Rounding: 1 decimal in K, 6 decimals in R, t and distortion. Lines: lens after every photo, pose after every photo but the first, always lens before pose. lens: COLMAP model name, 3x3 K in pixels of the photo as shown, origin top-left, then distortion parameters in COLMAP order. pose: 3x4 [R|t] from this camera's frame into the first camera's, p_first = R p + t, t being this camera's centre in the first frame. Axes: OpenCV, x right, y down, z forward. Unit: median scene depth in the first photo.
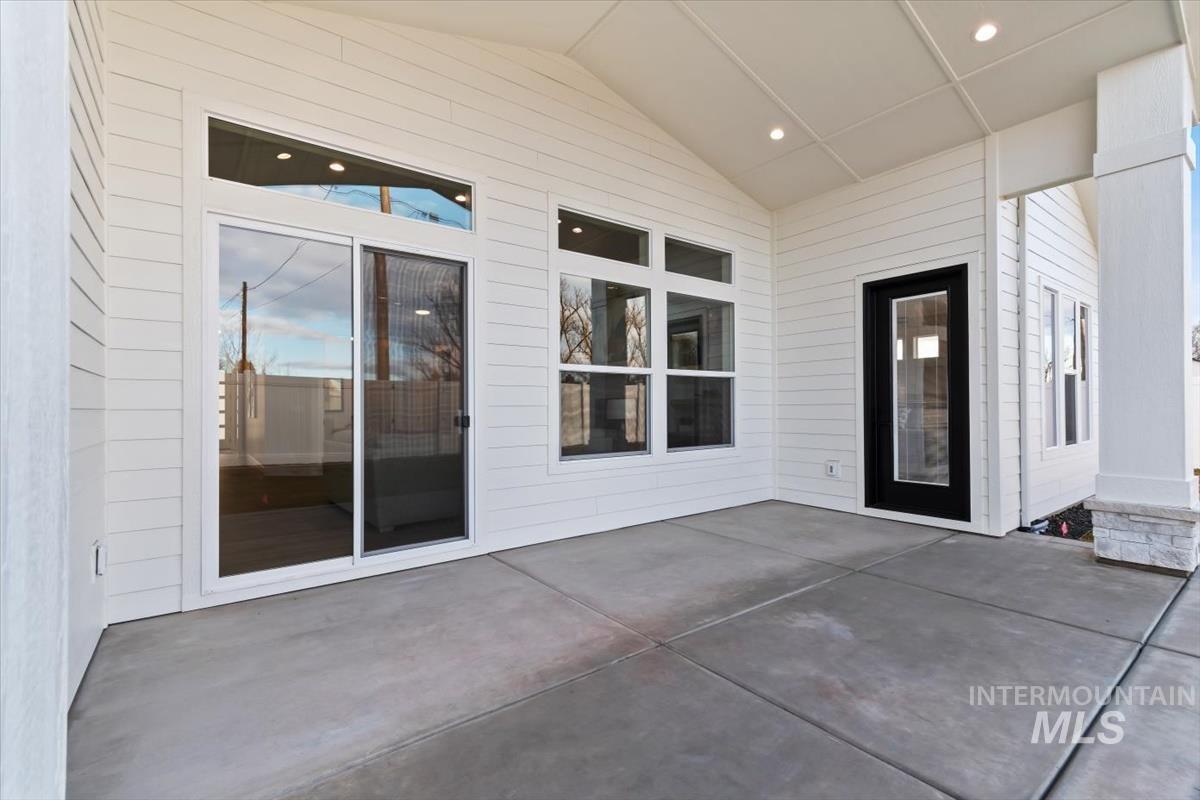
lens RADIAL K [[534.0, 0, 581.8], [0, 534.0, 410.9], [0, 0, 1]] dist [0.001213, 0.000154]
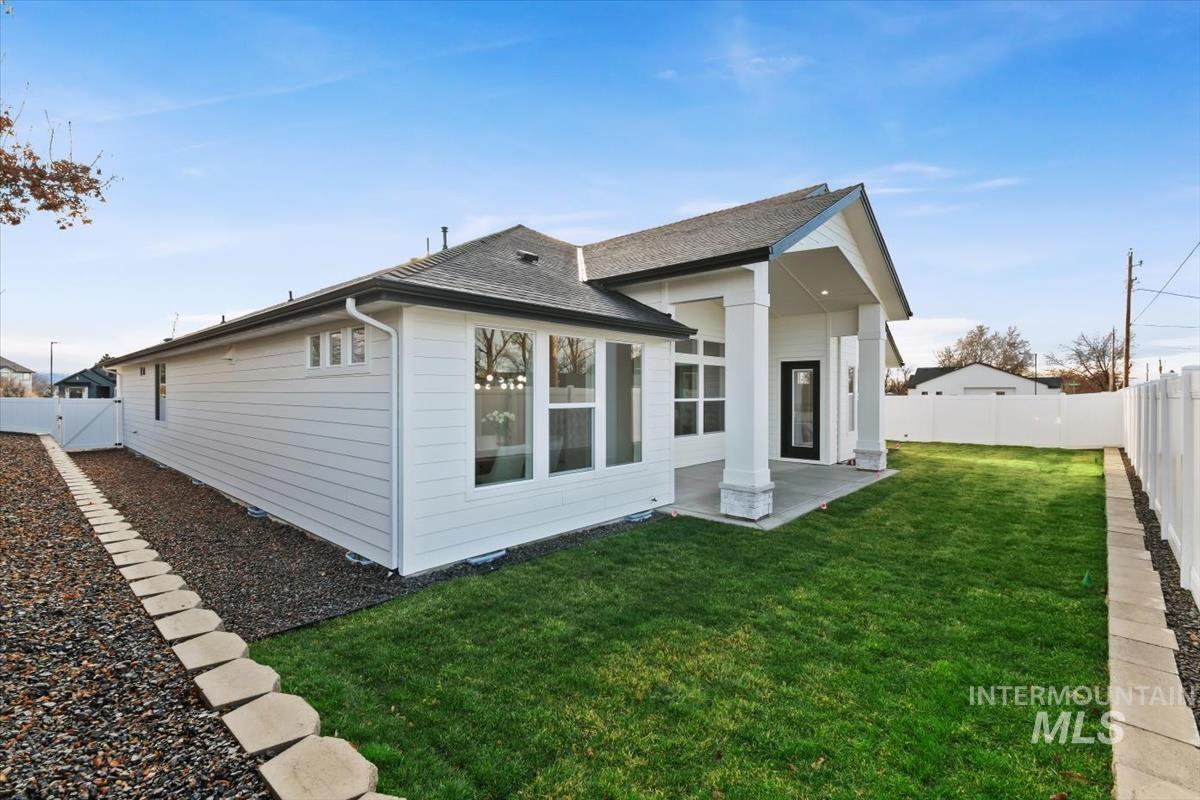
lens RADIAL K [[533.1, 0, 598.6], [0, 533.1, 399.1], [0, 0, 1]] dist [0.000727, -0.000362]
pose [[0.976896, 0.006111, 0.213626, -0.767809], [-0.008125, 0.999930, 0.008551, -0.090841], [-0.213559, -0.010089, 0.976878, -1.135242]]
